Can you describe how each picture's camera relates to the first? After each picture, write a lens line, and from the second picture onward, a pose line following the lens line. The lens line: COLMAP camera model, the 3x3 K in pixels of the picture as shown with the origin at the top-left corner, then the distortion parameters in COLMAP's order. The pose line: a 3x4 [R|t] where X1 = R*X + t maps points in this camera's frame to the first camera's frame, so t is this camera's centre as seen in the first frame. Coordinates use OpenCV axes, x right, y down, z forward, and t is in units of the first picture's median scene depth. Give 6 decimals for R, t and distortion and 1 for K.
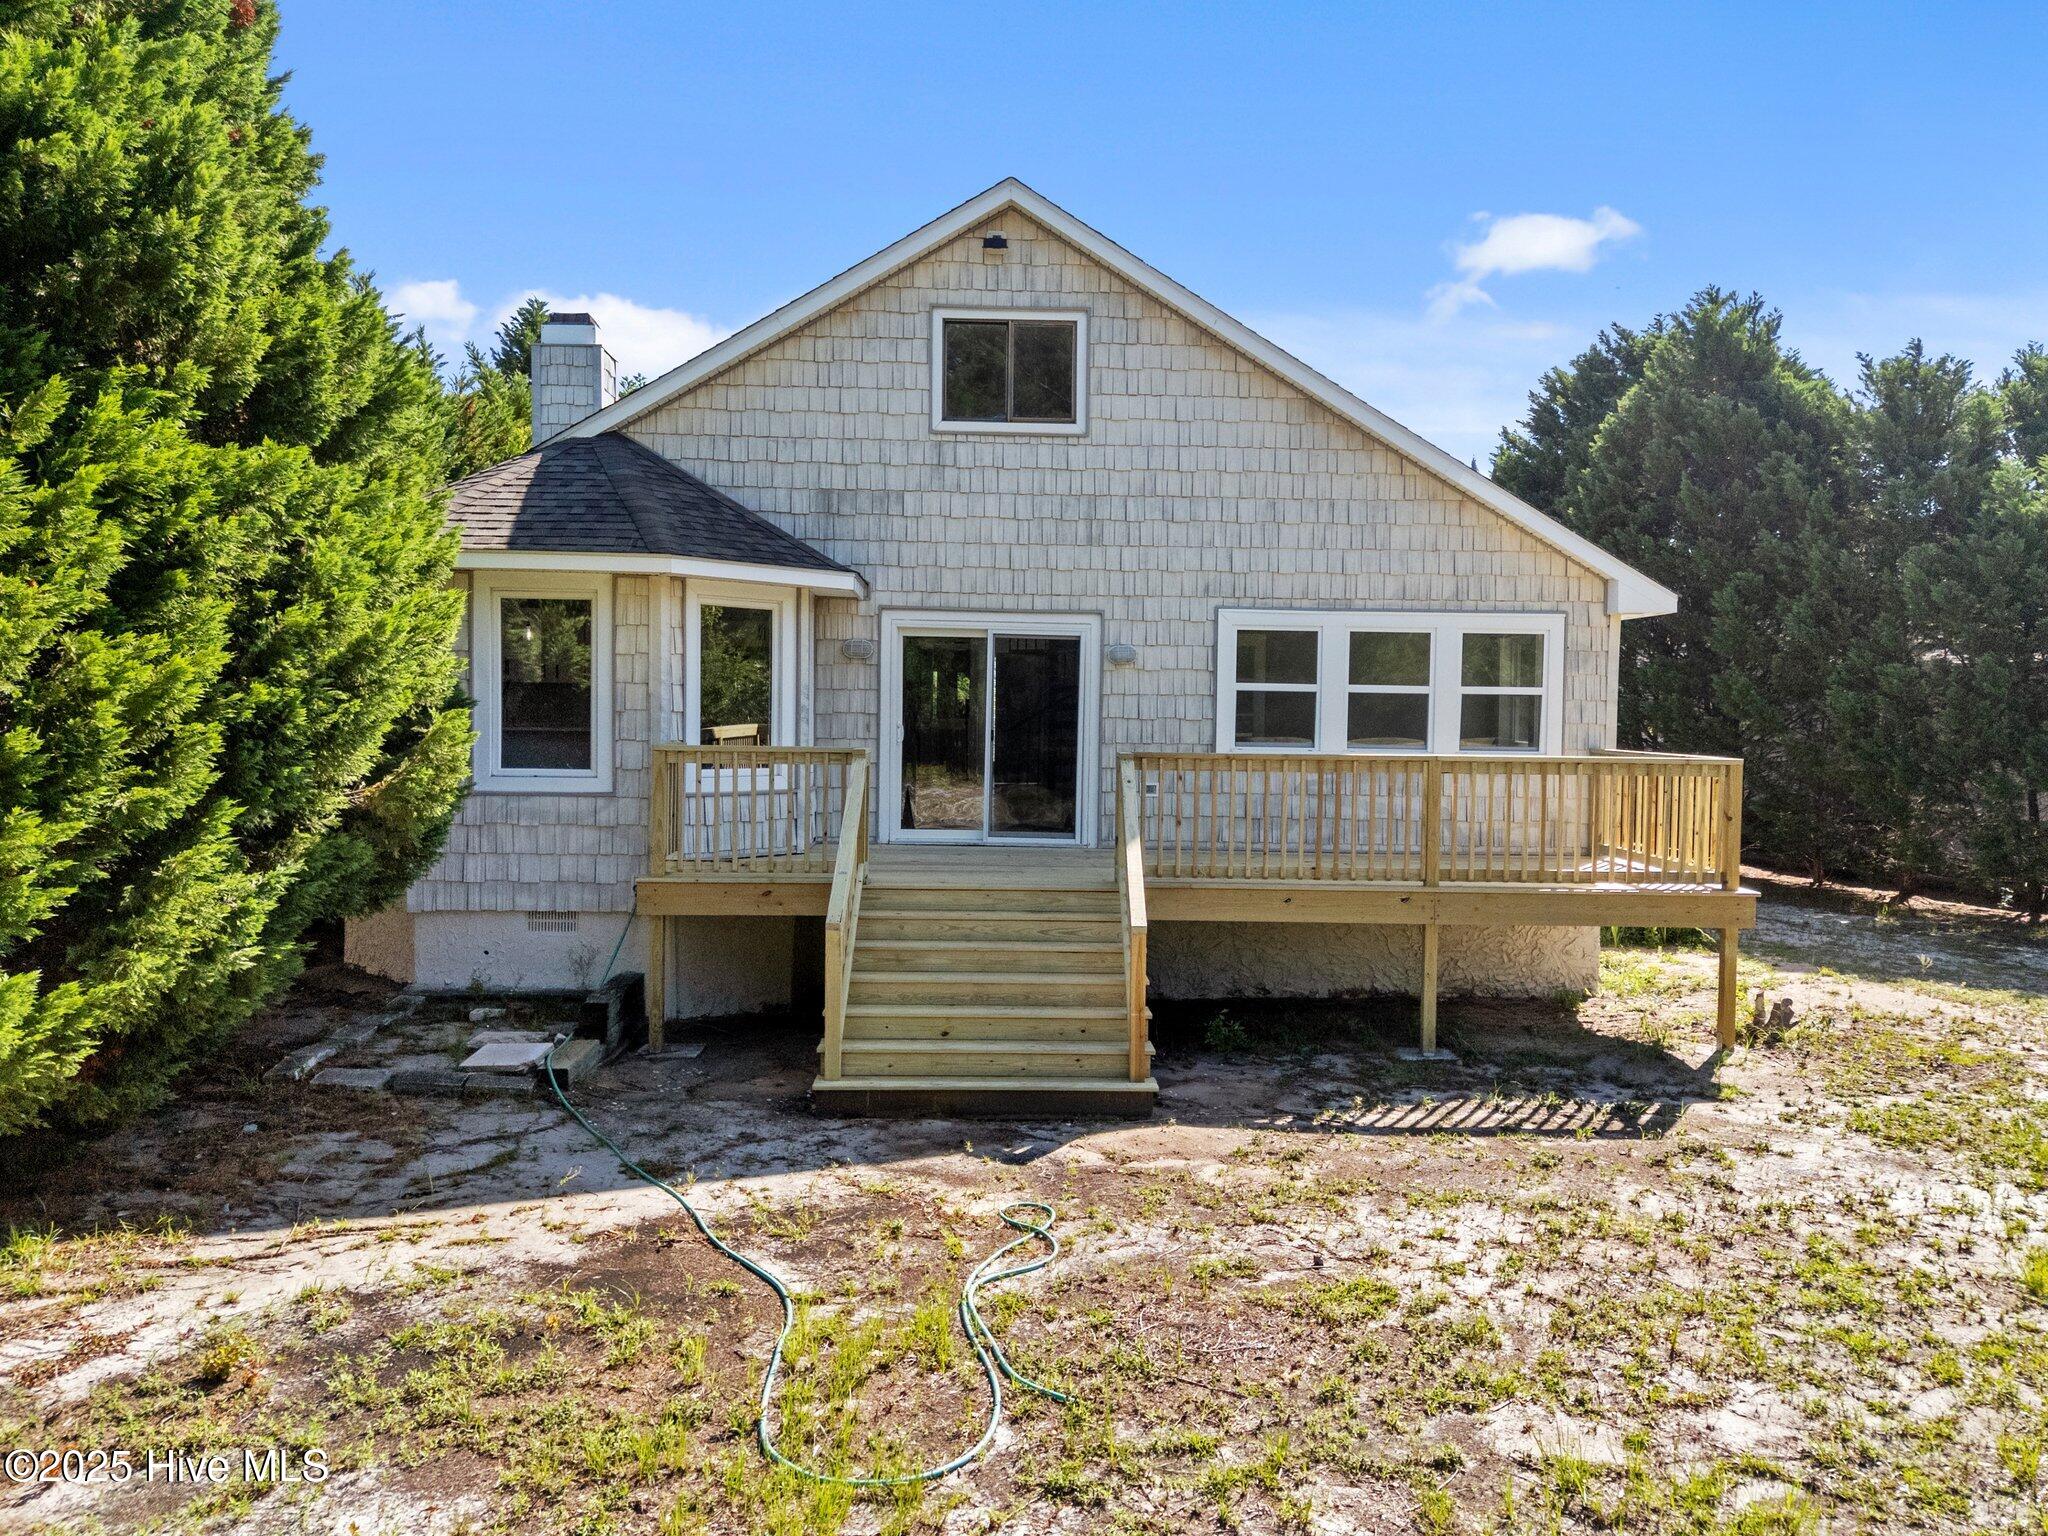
lens RADIAL K [[1695.0, 0, 1026.0], [0, 1695.0, 788.7], [0, 0, 1]] dist [0.048390, -0.028369]
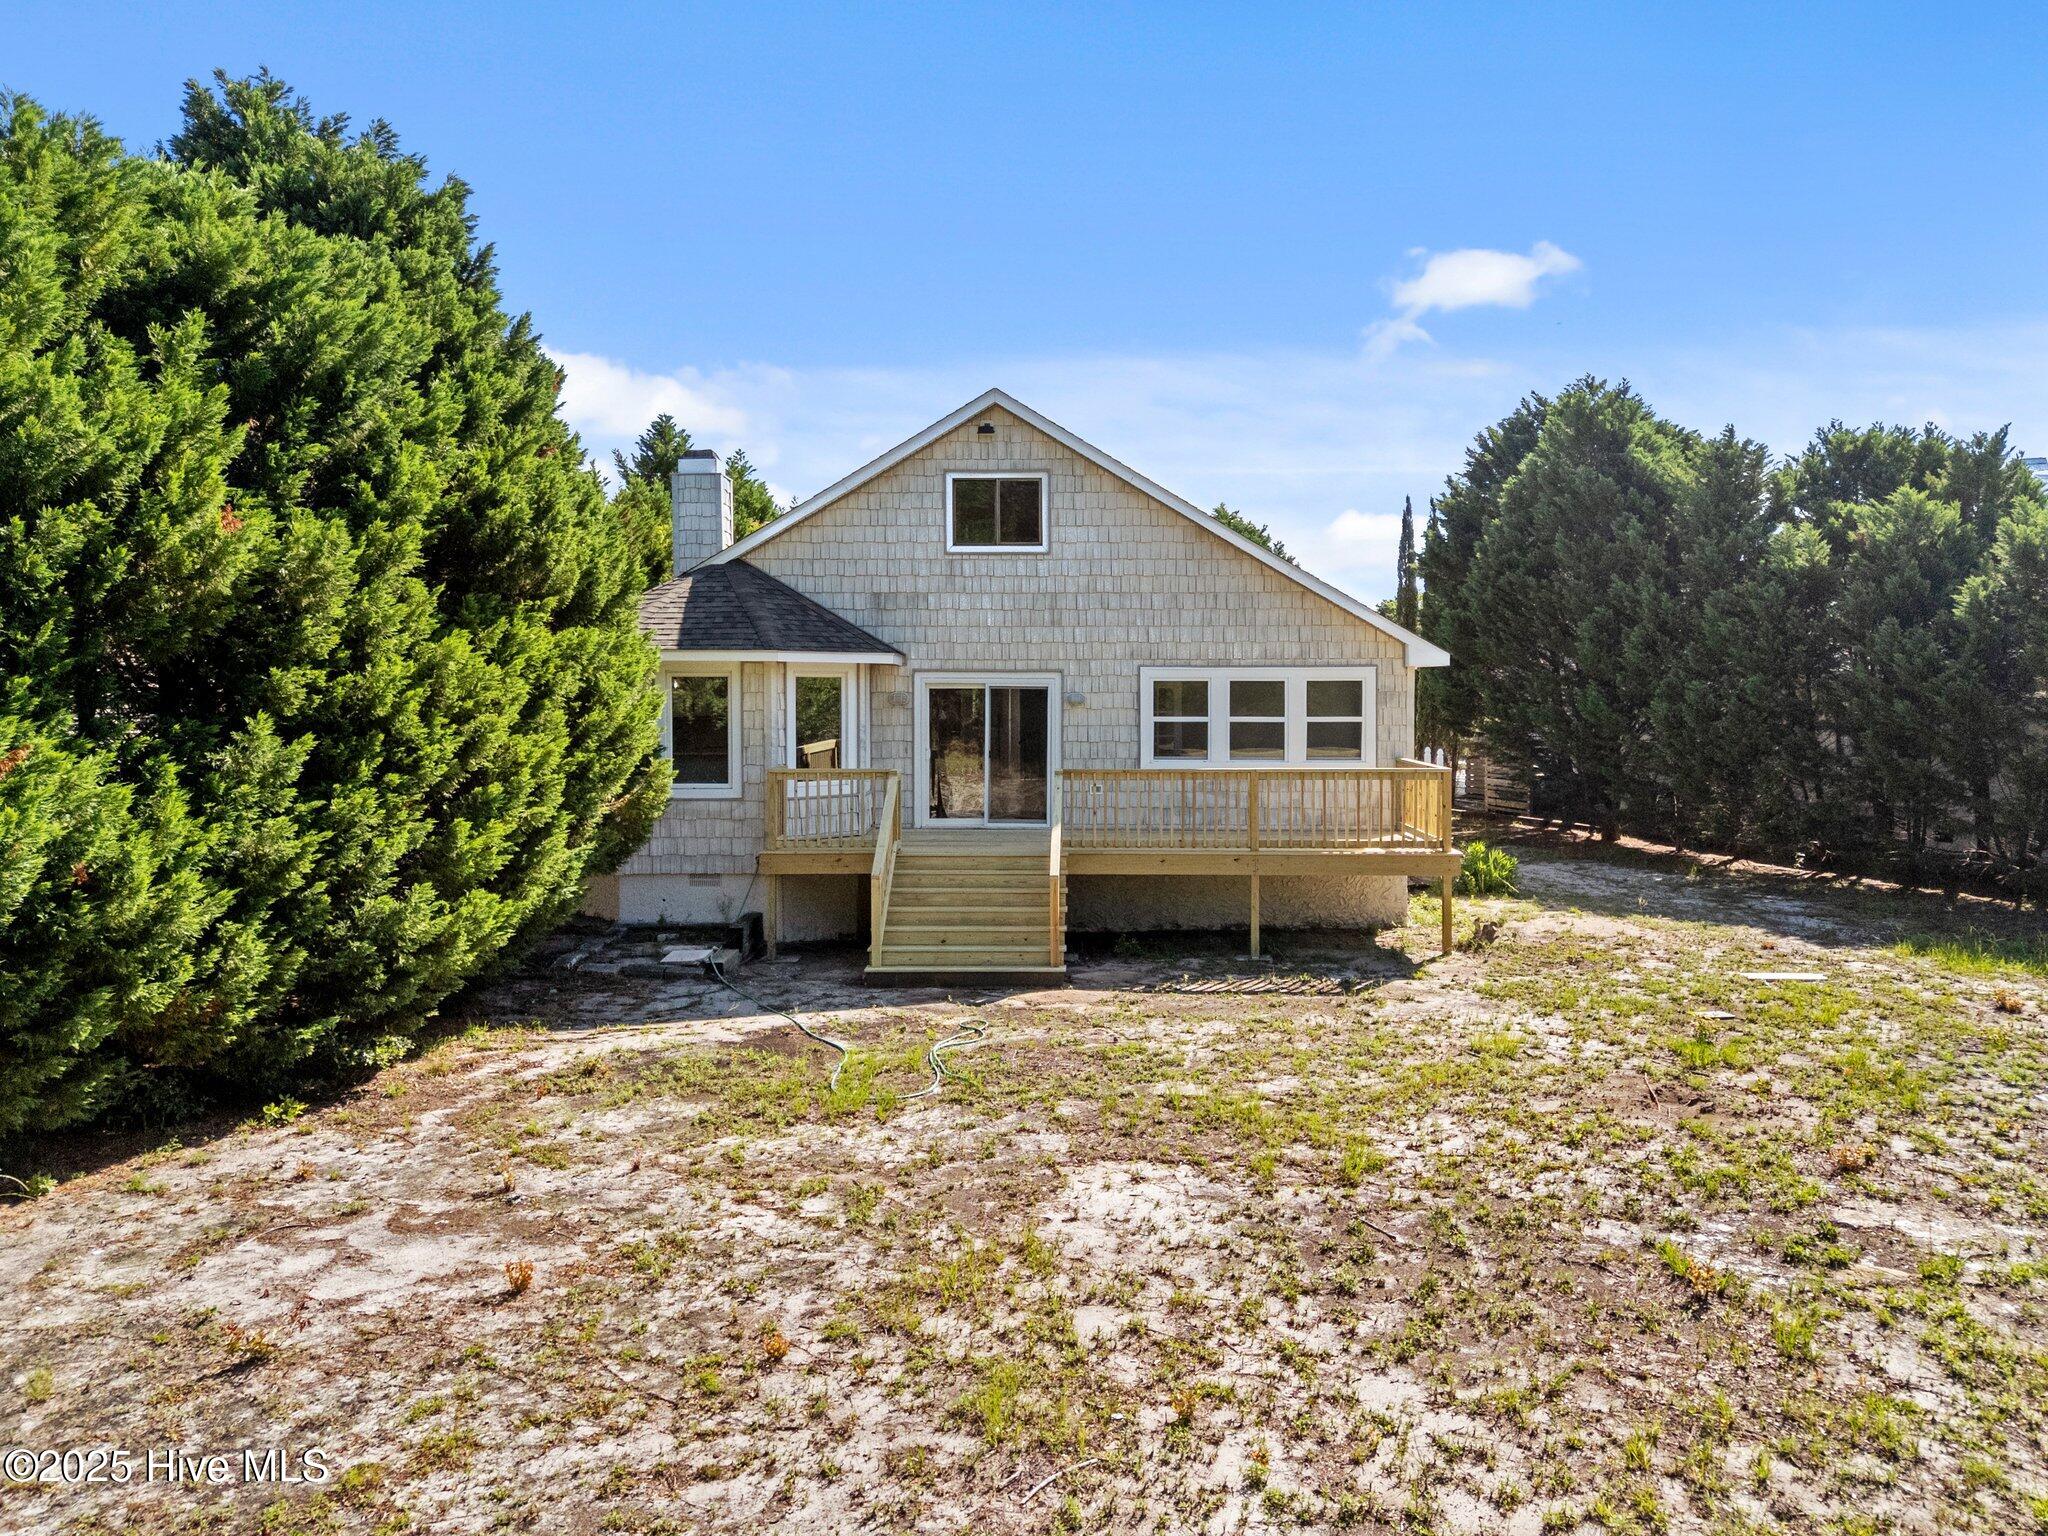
lens RADIAL K [[1695.0, 0, 1022.8], [0, 1695.0, 747.6], [0, 0, 1]] dist [0.048390, -0.028369]
pose [[0.998600, -0.013527, -0.051129, 0.100236], [0.012881, 0.999833, -0.012948, -0.020956], [0.051295, 0.012272, 0.998608, -0.569096]]
